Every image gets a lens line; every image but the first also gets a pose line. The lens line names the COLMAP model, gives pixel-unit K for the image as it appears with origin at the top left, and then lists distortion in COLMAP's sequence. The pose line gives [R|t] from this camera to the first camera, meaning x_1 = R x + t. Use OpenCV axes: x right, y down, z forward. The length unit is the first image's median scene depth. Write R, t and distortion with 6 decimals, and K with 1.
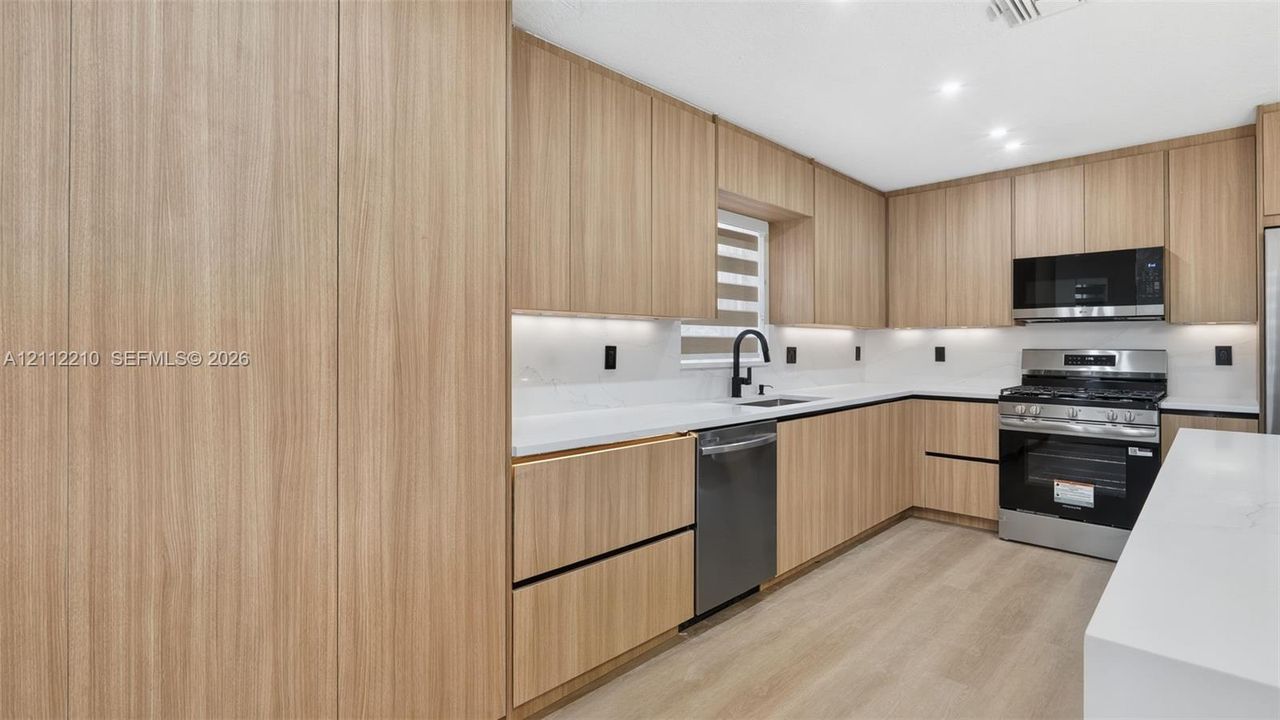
lens RADIAL K [[591.8, 0, 637.7], [0, 591.8, 349.8], [0, 0, 1]] dist [-0.004010, 0.000299]
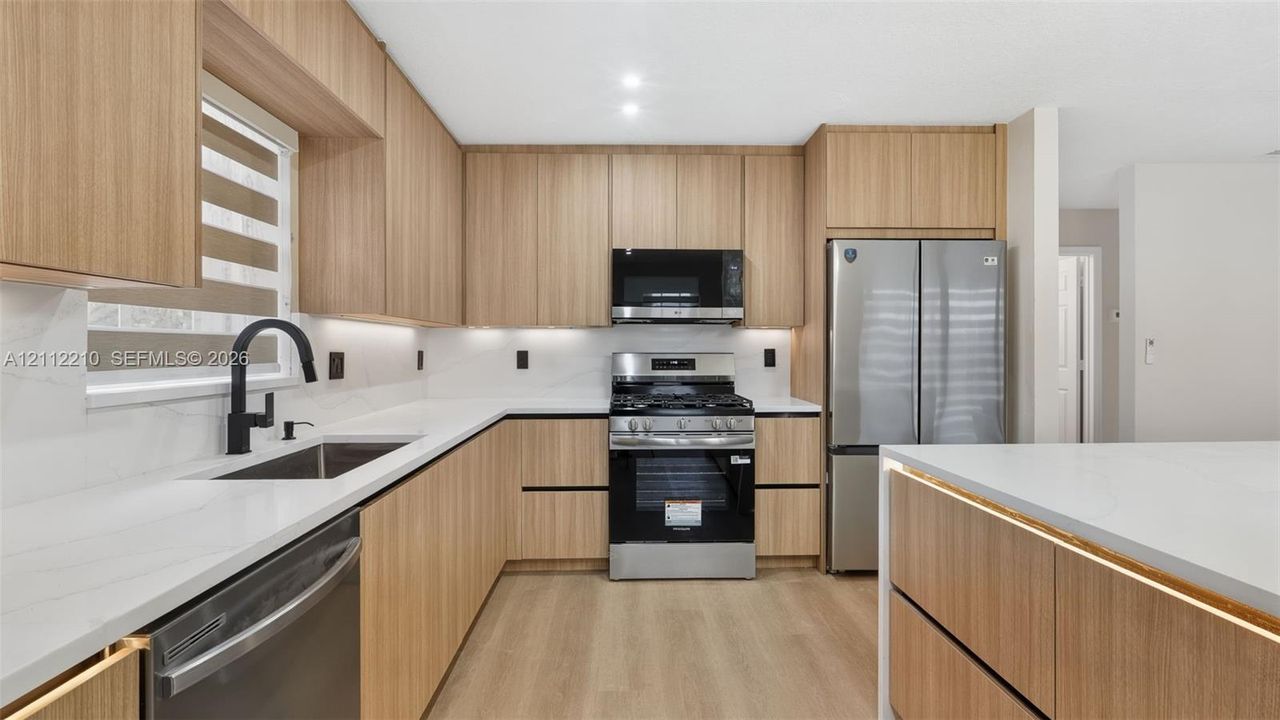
lens RADIAL K [[591.8, 0, 637.7], [0, 591.8, 349.8], [0, 0, 1]] dist [-0.004010, 0.000299]
pose [[0.689288, -0.003364, 0.724479, 0.035261], [0.007904, 0.999965, -0.002877, -0.003461], [-0.724444, 0.007710, 0.689291, 0.391541]]
